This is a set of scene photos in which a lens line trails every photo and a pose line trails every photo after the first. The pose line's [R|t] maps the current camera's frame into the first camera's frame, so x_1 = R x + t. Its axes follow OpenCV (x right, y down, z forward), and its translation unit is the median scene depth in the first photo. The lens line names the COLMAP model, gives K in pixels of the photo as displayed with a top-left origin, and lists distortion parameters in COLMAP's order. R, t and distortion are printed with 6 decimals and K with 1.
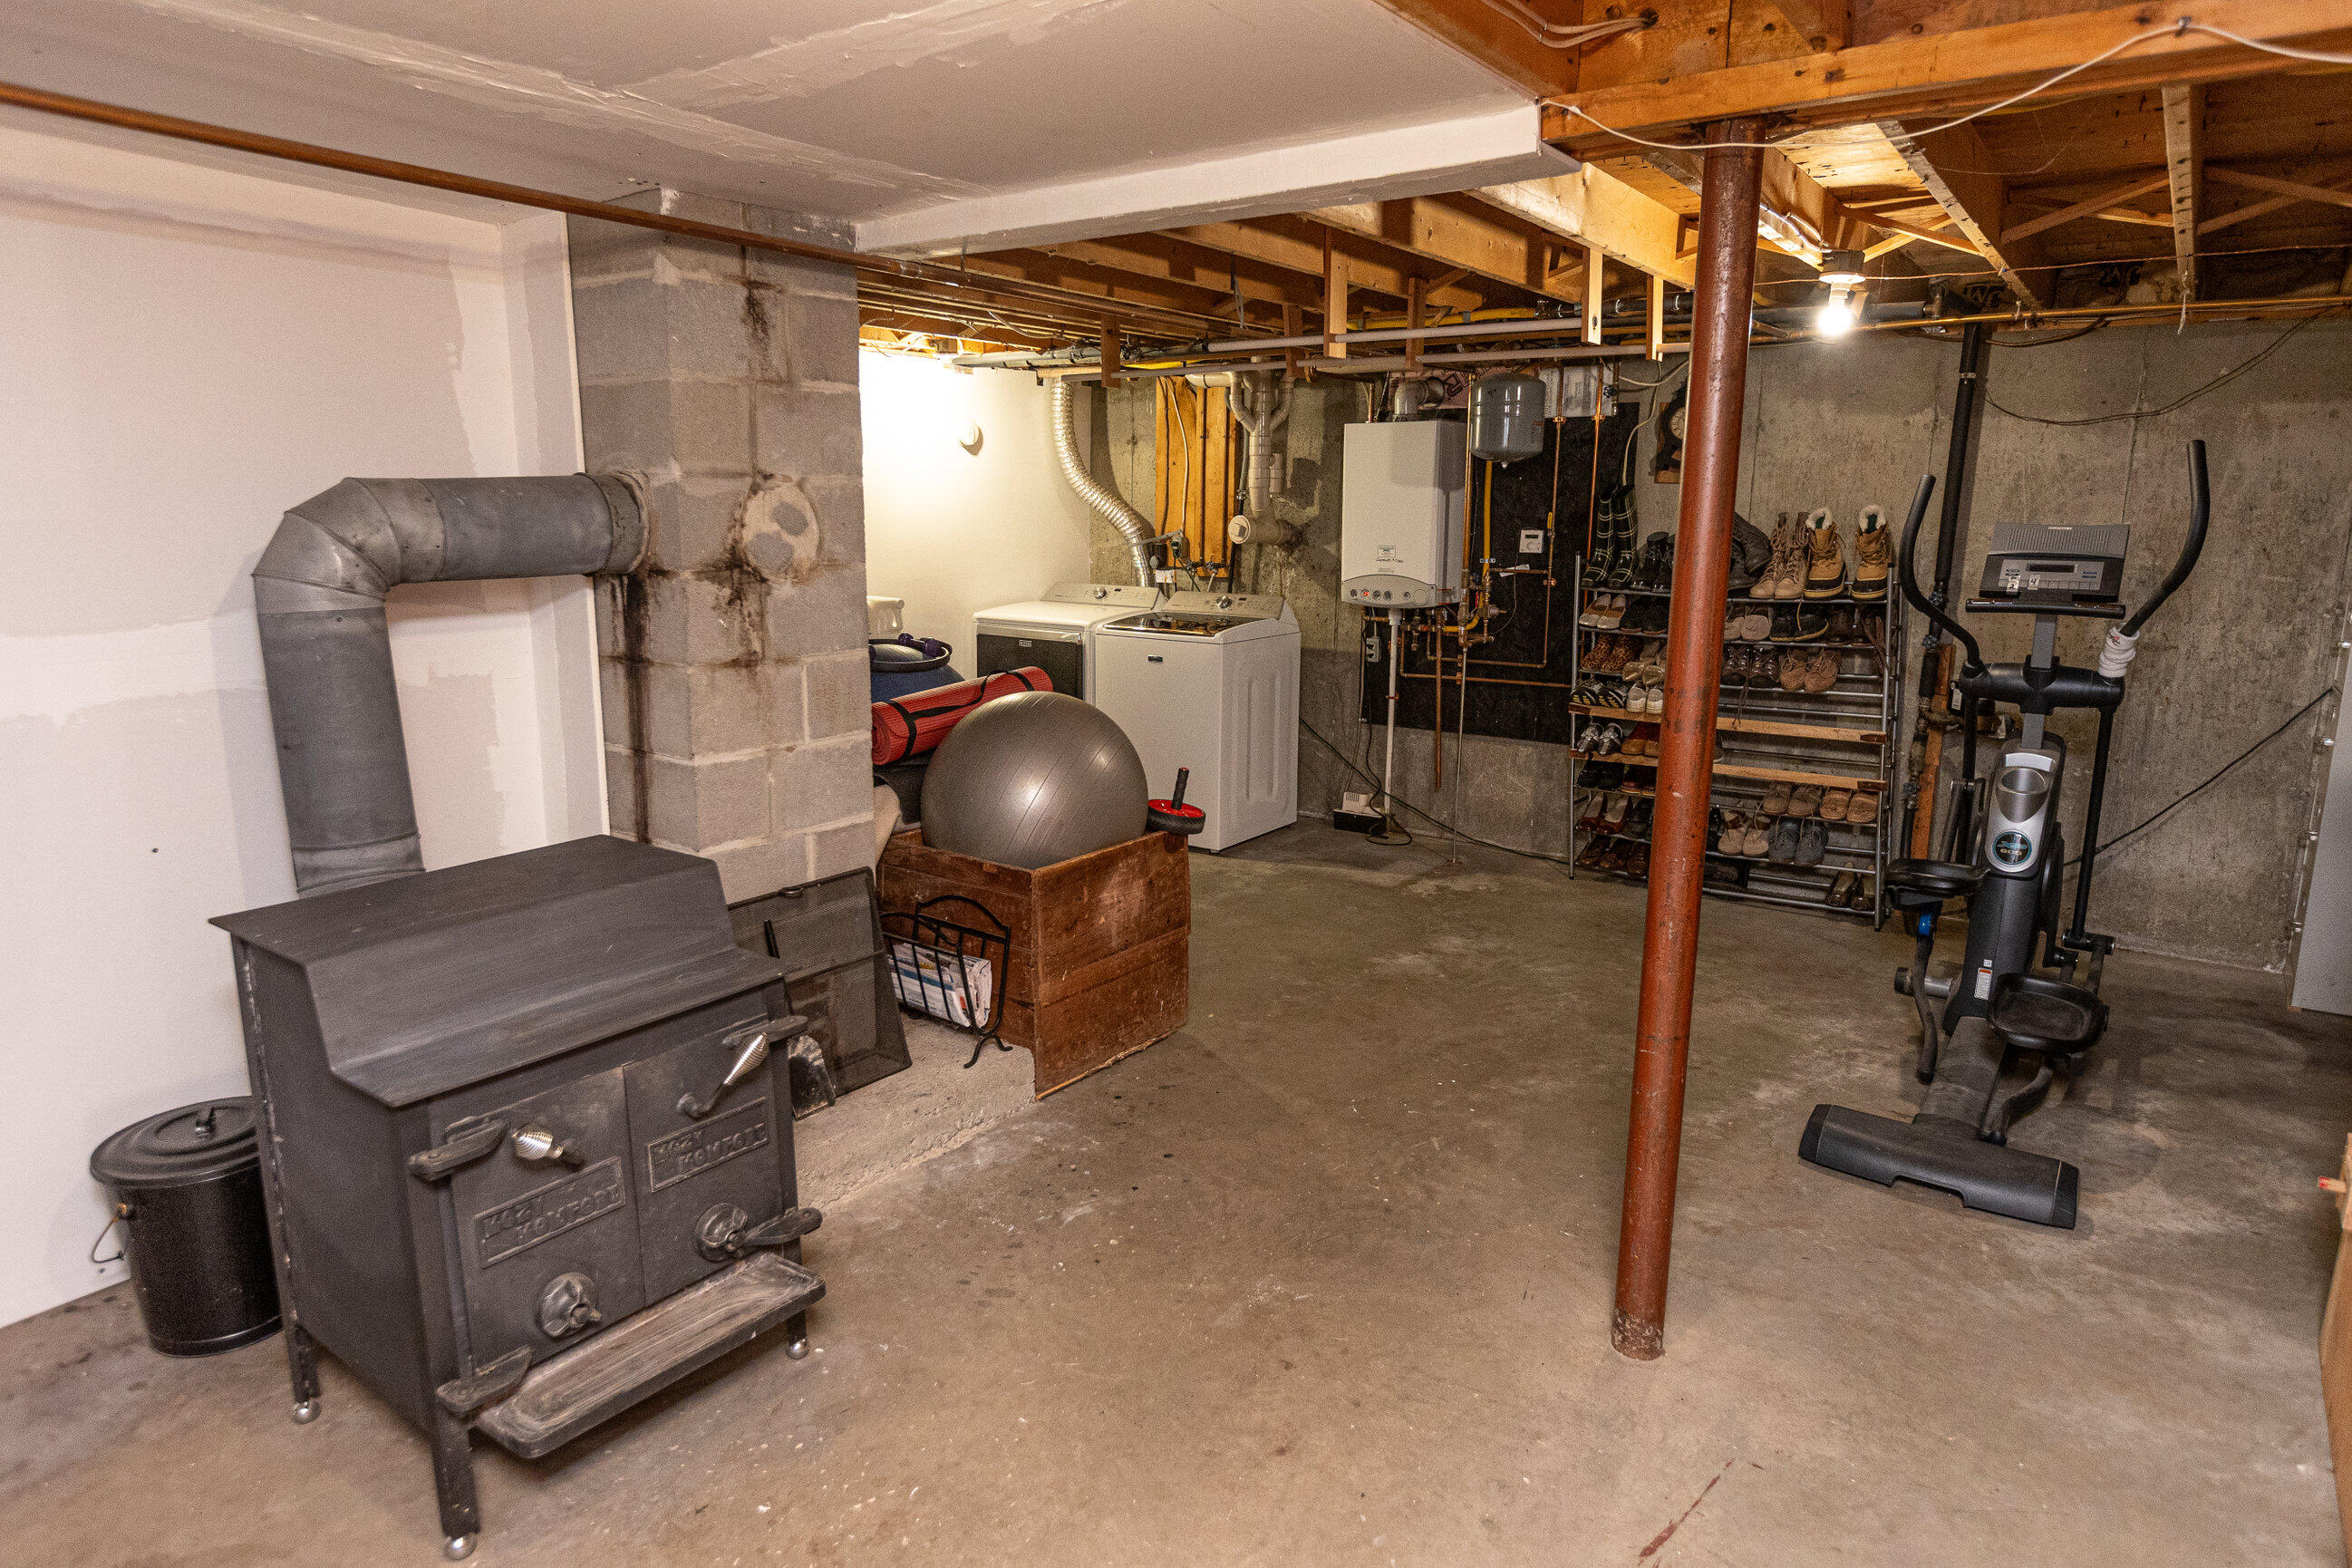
lens RADIAL K [[1405.9, 0, 1164.2], [0, 1405.9, 778.6], [0, 0, 1]] dist [0.000120, -0.000013]
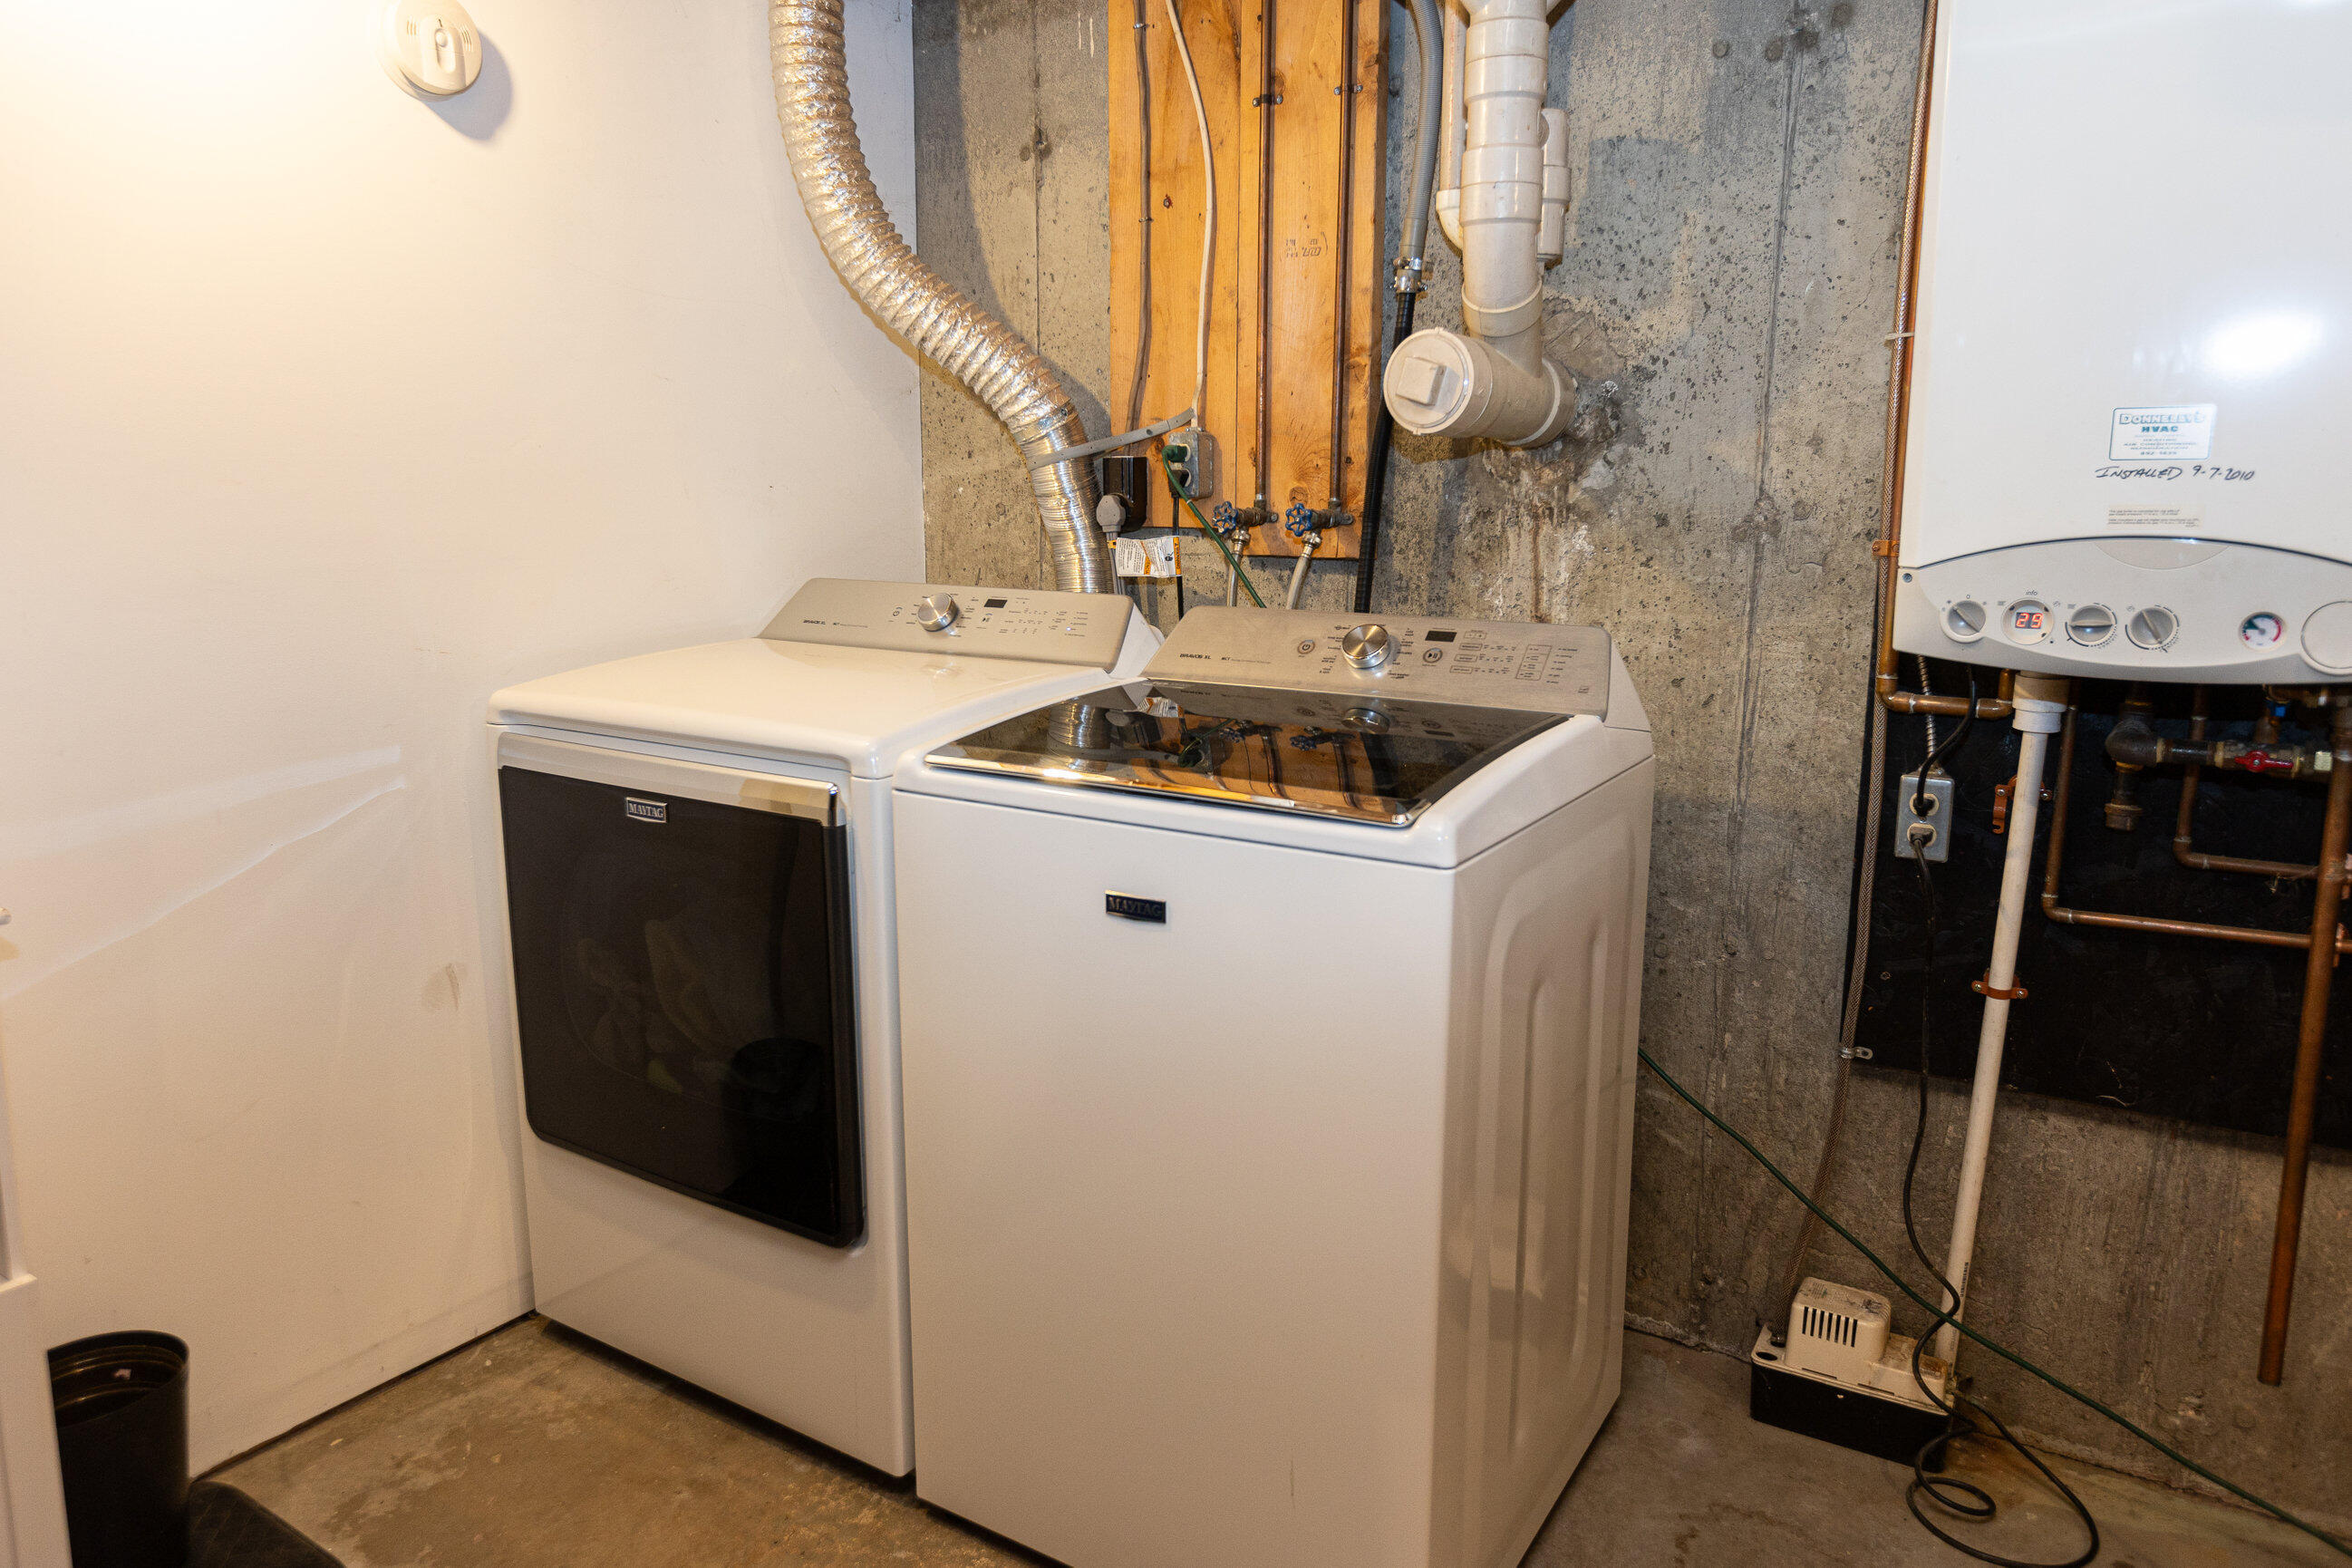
lens RADIAL K [[1600.1, 0, 1182.6], [0, 1600.1, 791.4], [0, 0, 1]] dist [-0.005432, -0.000761]
pose [[0.998750, -0.018011, 0.046633, -0.009058], [0.017898, 0.999836, 0.002845, -0.093264], [-0.046676, -0.002007, 0.998908, 0.649199]]
